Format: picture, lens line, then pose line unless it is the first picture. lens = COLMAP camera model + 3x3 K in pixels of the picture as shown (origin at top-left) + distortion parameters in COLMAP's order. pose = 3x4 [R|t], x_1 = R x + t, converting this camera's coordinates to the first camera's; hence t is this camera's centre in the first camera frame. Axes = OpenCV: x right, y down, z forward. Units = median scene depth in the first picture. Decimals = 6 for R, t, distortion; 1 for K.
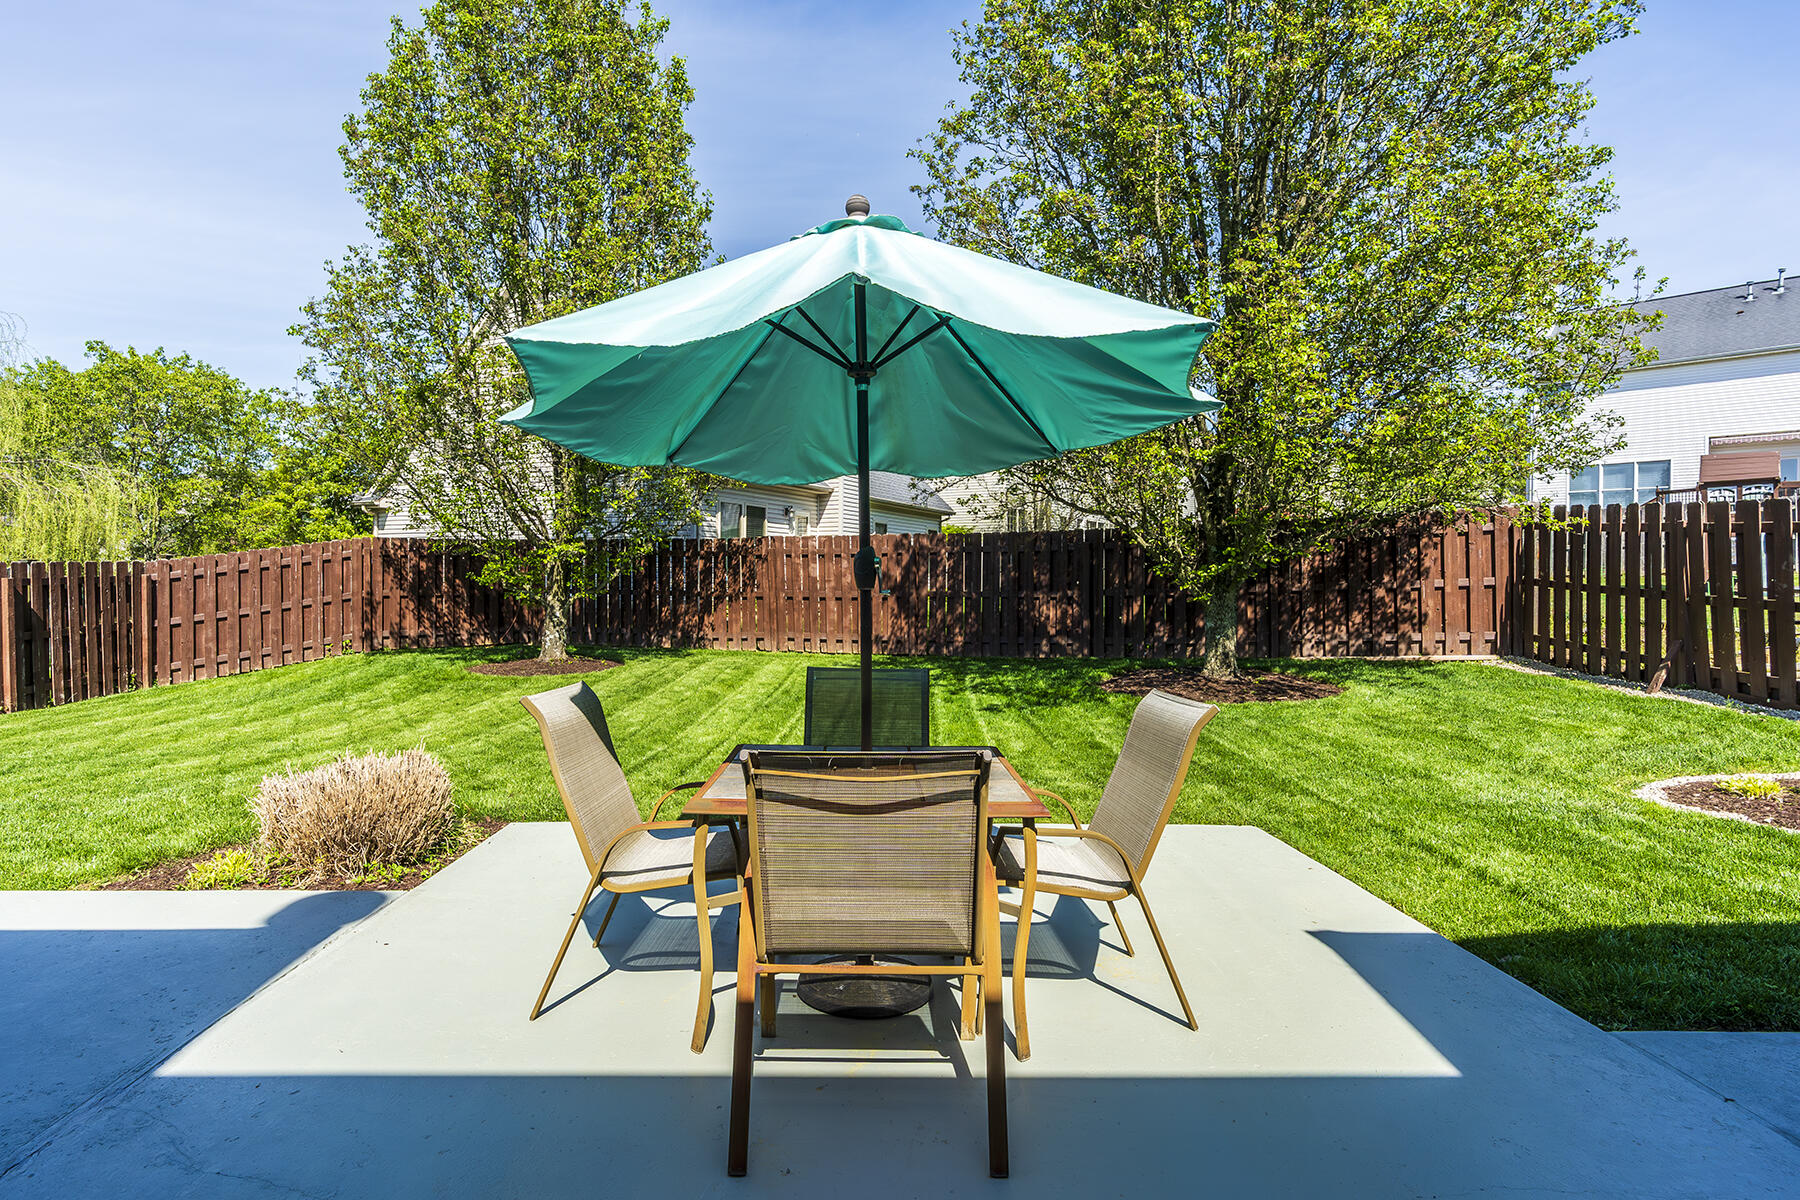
lens RADIAL K [[946.7, 0, 900.9], [0, 946.7, 597.7], [0, 0, 1]] dist [-0.006501, -0.000973]
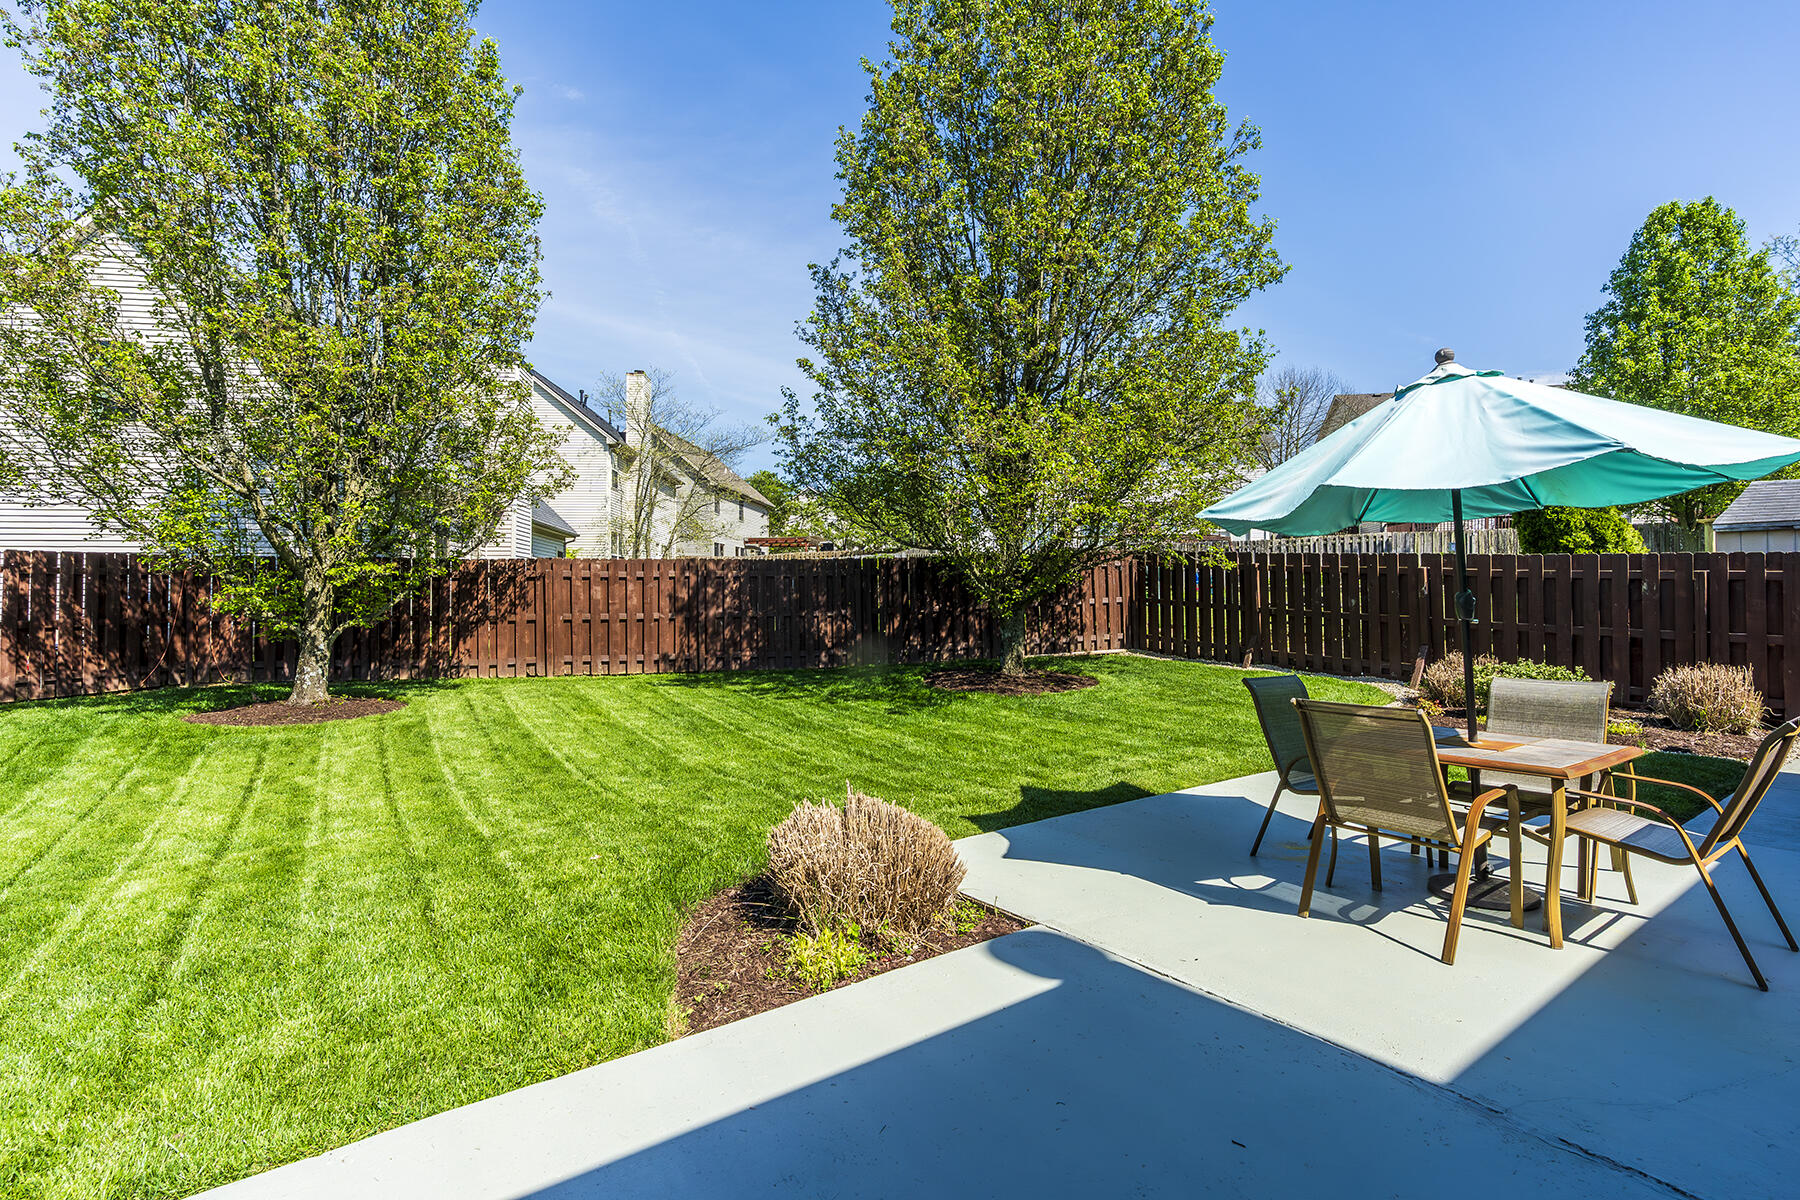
lens RADIAL K [[824.2, 0, 897.9], [0, 824.2, 595.9], [0, 0, 1]] dist [-0.005638, 0.002416]
pose [[0.823027, -0.004606, 0.567983, -0.356226], [0.015407, 0.999780, -0.014218, -0.009224], [-0.567793, 0.020452, 0.822917, 0.111325]]
